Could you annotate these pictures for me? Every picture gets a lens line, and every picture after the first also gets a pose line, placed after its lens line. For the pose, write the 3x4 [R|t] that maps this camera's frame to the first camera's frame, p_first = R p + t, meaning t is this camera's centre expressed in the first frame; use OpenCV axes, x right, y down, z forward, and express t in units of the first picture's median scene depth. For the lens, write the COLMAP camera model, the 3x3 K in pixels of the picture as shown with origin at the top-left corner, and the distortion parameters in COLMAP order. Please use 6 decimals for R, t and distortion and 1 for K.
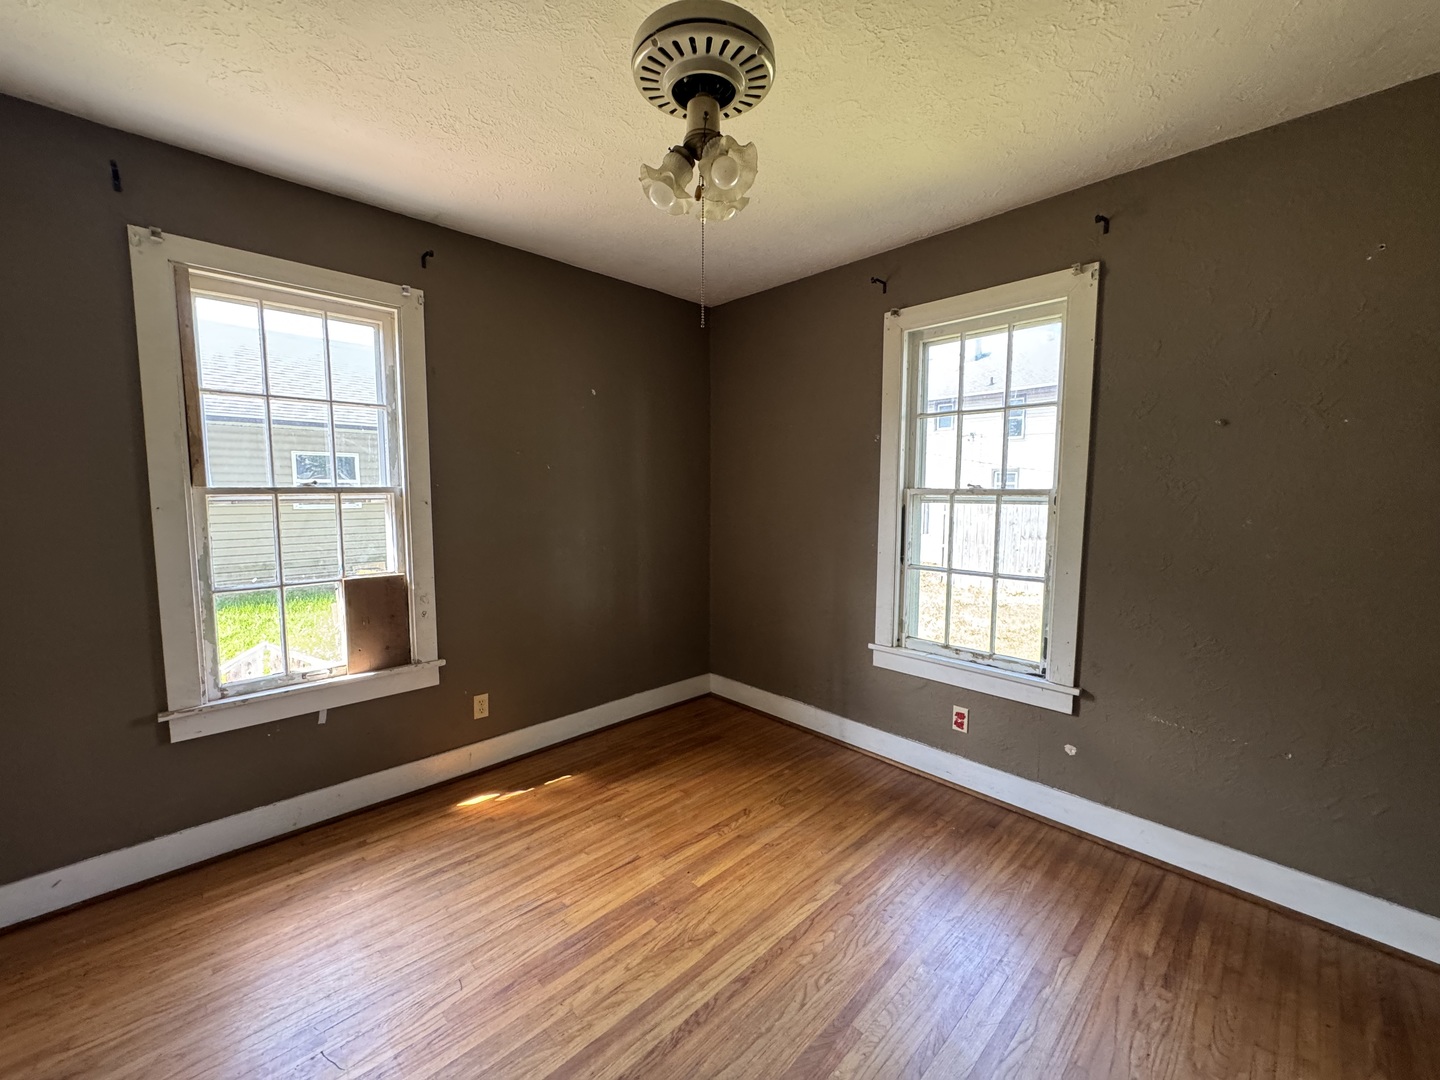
lens RADIAL K [[574.6, 0, 718.4], [0, 574.6, 538.5], [0, 0, 1]] dist [-0.000598, 0.000038]
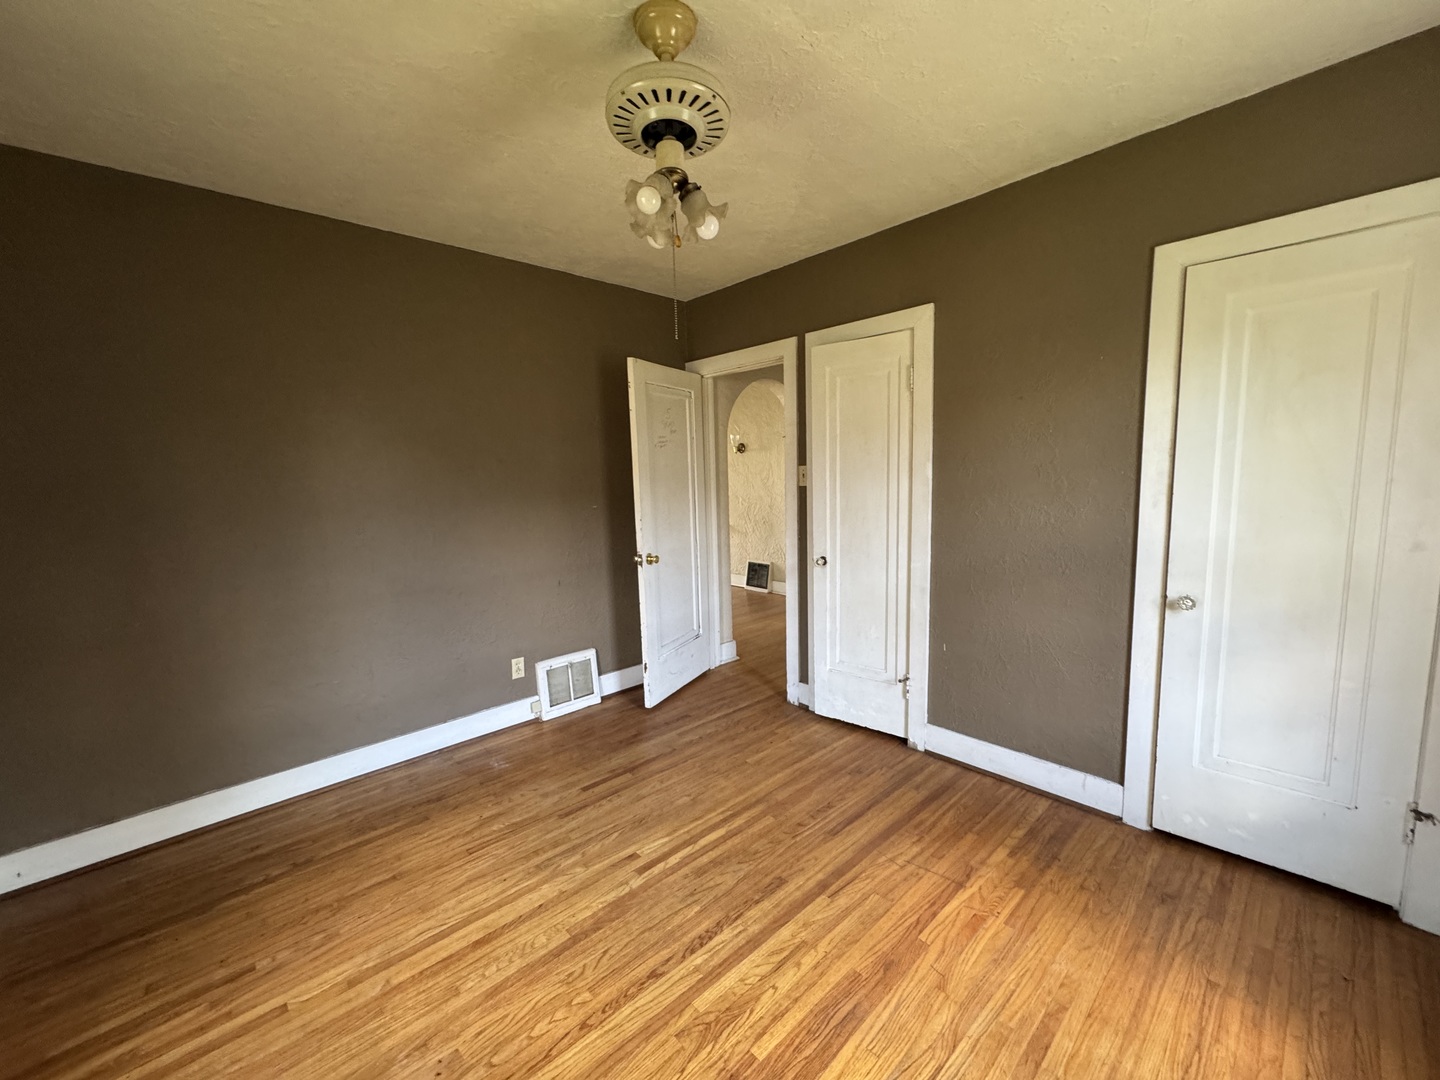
lens RADIAL K [[574.6, 0, 718.4], [0, 574.6, 538.5], [0, 0, 1]] dist [-0.000598, 0.000038]
pose [[-0.999481, 0.019567, 0.025576, -0.103780], [0.024191, 0.980449, 0.195278, -0.160434], [-0.021255, 0.195796, -0.980414, 1.759396]]
